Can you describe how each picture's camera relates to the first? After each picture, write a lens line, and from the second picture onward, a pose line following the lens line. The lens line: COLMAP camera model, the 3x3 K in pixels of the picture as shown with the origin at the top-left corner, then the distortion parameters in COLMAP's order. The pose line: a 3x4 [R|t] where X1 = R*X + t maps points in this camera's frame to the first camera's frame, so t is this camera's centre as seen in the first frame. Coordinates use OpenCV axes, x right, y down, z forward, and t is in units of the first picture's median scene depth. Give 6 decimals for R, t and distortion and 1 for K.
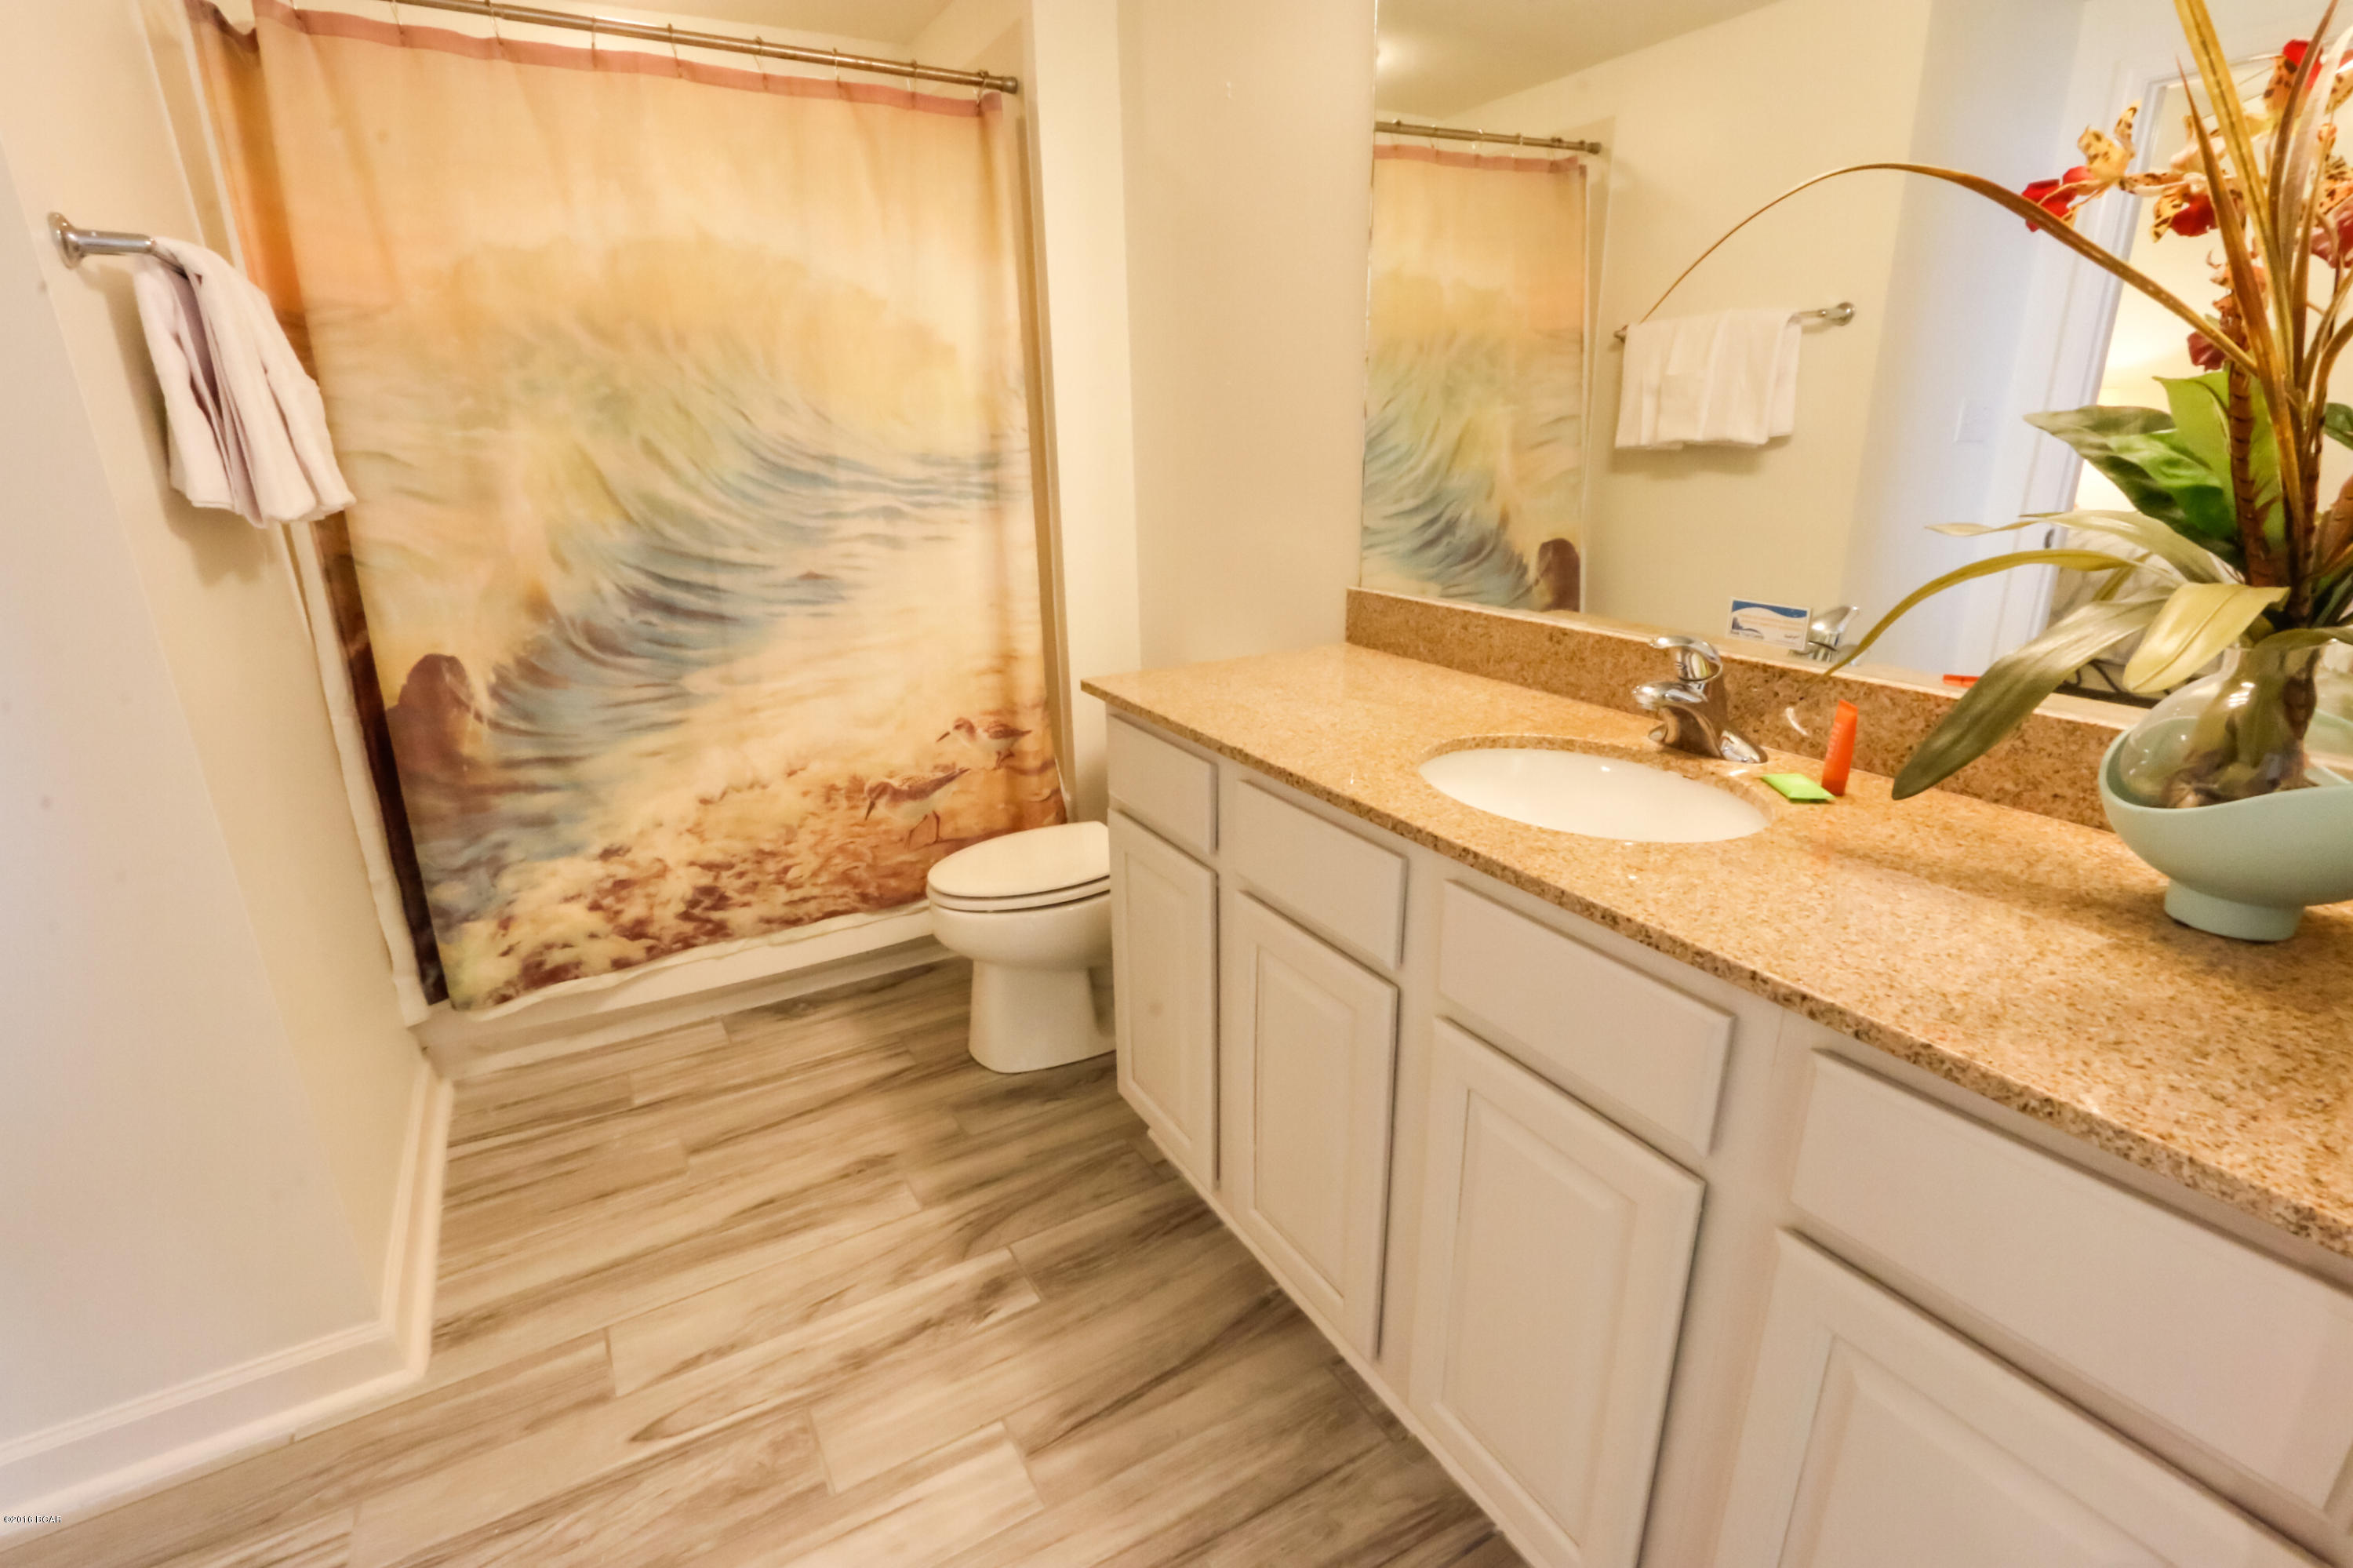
lens RADIAL K [[1080.4, 0, 1130.1], [0, 1080.4, 784.1], [0, 0, 1]] dist [-0.020485, 0.004250]
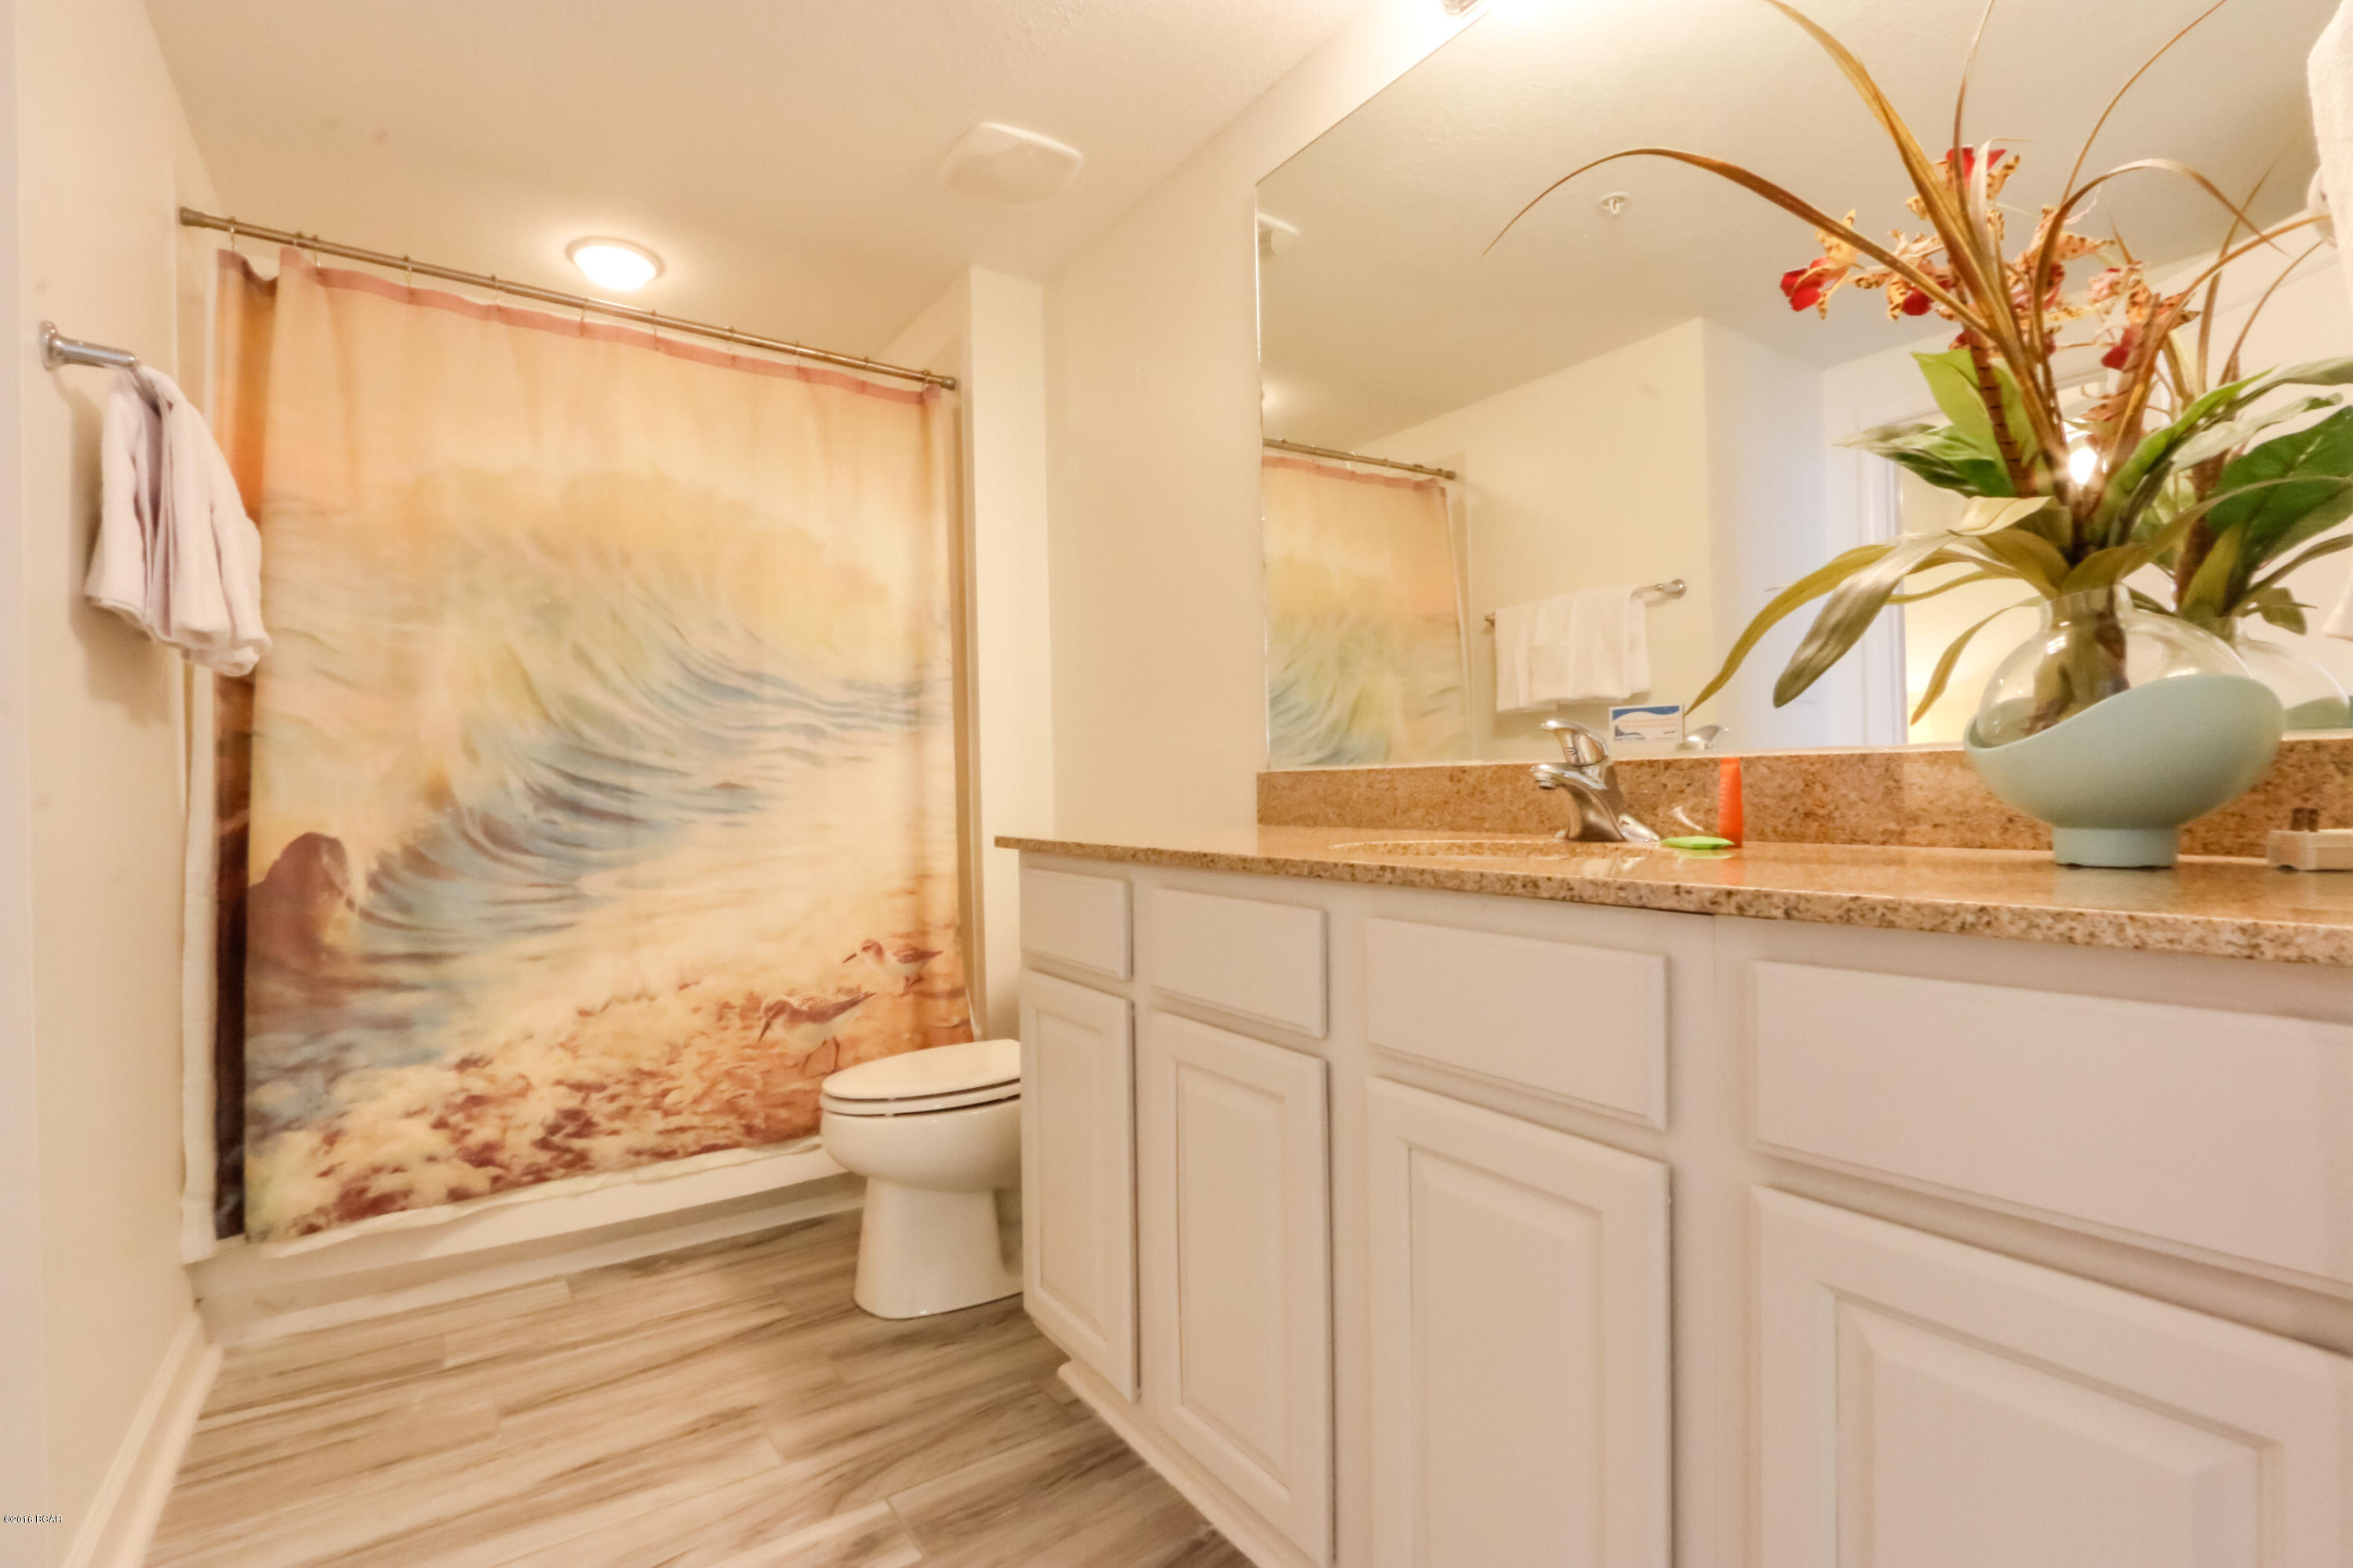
lens RADIAL K [[1080.4, 0, 1128.3], [0, 1080.4, 770.1], [0, 0, 1]] dist [-0.020485, 0.004250]
pose [[0.997257, 0.014800, 0.072520, 0.003218], [0.009139, 0.947683, -0.319082, 0.135951], [-0.073449, 0.318869, 0.944948, 0.026834]]
